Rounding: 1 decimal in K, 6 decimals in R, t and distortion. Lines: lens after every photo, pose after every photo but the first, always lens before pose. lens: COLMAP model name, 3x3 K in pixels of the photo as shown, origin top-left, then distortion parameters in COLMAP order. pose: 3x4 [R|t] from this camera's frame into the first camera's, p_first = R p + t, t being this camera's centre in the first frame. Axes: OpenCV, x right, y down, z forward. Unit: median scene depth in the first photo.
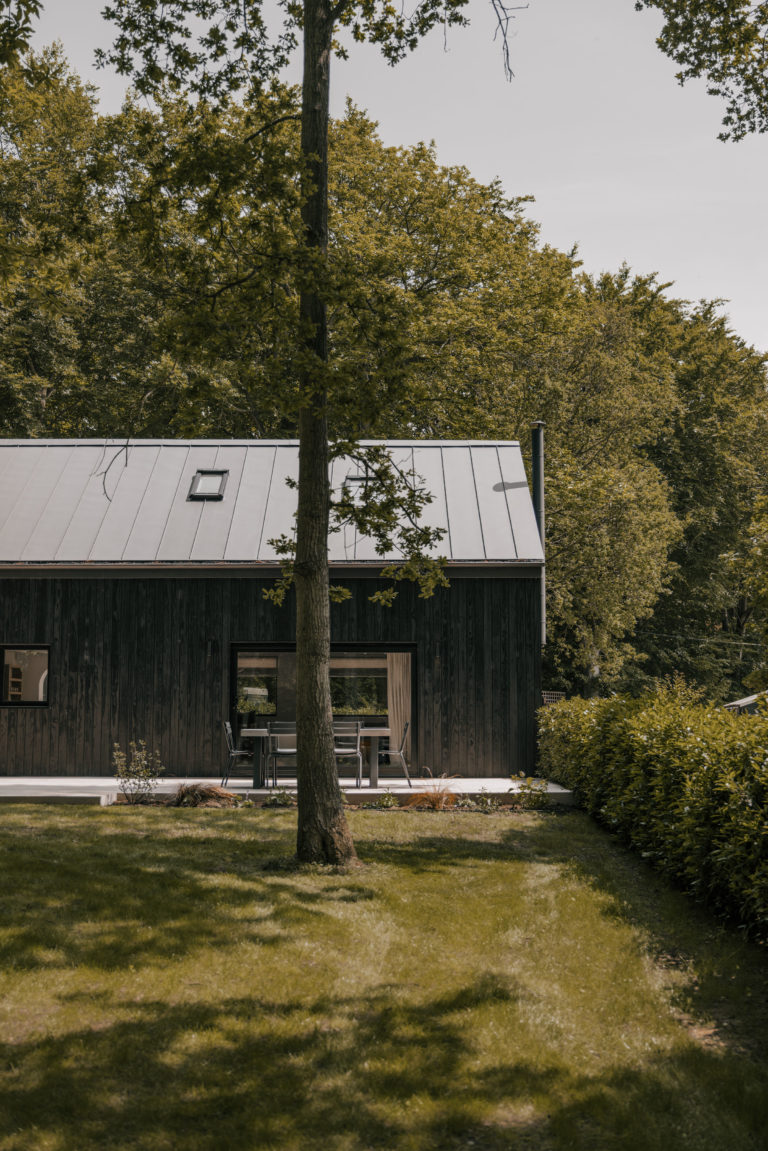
lens RADIAL K [[1317.6, 0, 382.3], [0, 1317.6, 573.5], [0, 0, 1]] dist [0.052234, 0.000000]
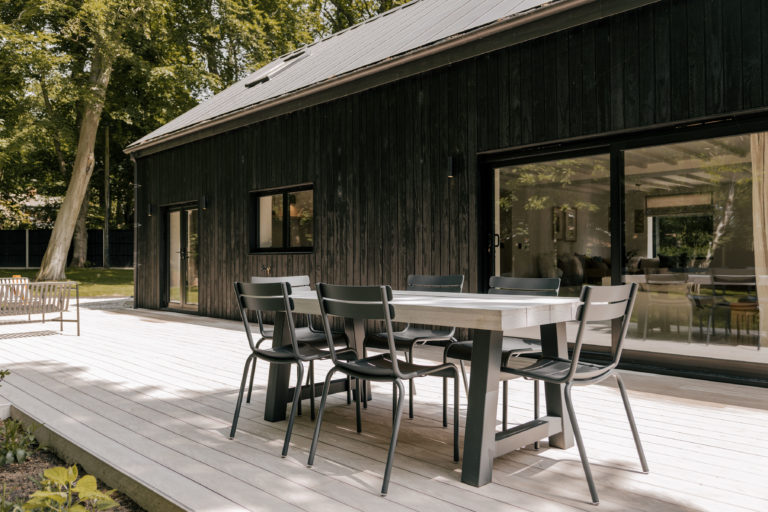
lens RADIAL K [[605.7, 0, 387.1], [0, 605.7, 256.6], [0, 0, 1]] dist [-0.001432, -0.008052]
pose [[0.710628, -0.009002, -0.703510, 0.069769], [0.078117, 0.994745, 0.066179, 0.080132], [0.699218, -0.101985, 0.707597, 0.741590]]
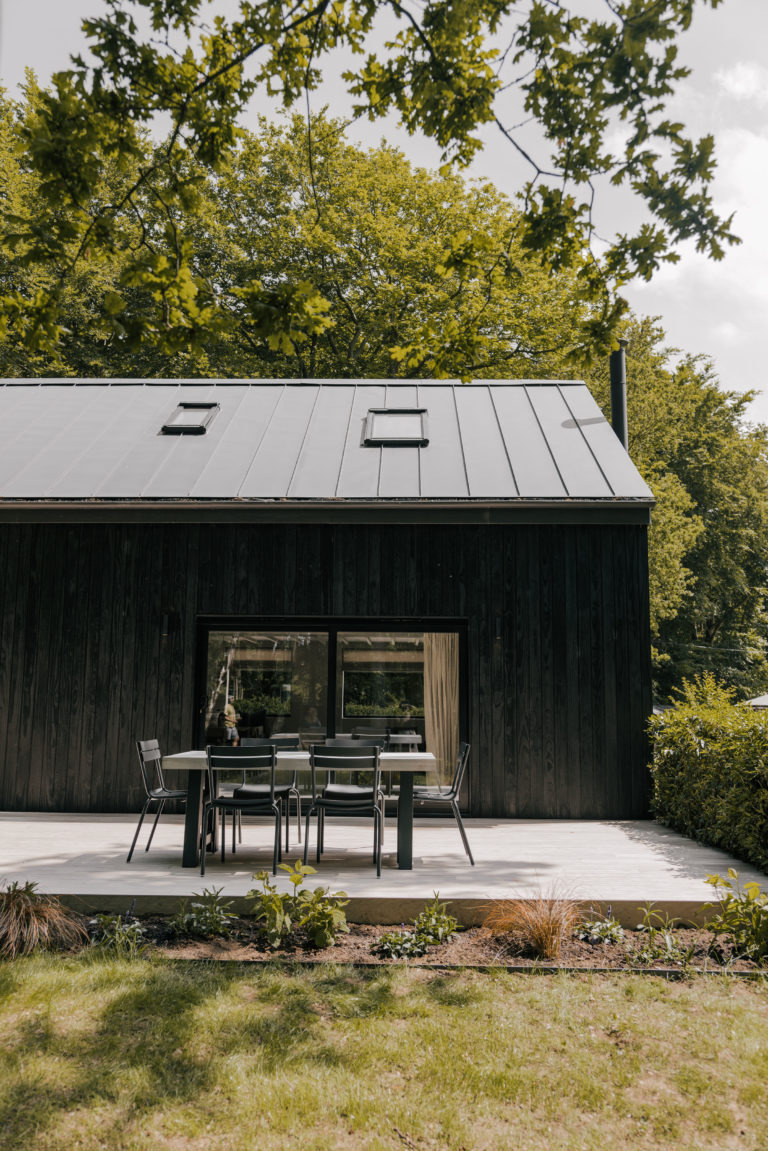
lens RADIAL K [[907.8, 0, 392.6], [0, 907.8, 575.2], [0, 0, 1]] dist [-0.001432, -0.008052]
pose [[0.999834, 0.004493, -0.017682, -0.004517], [-0.005115, 0.999364, -0.035287, 0.047012], [0.017512, 0.035371, 0.999221, 0.526024]]
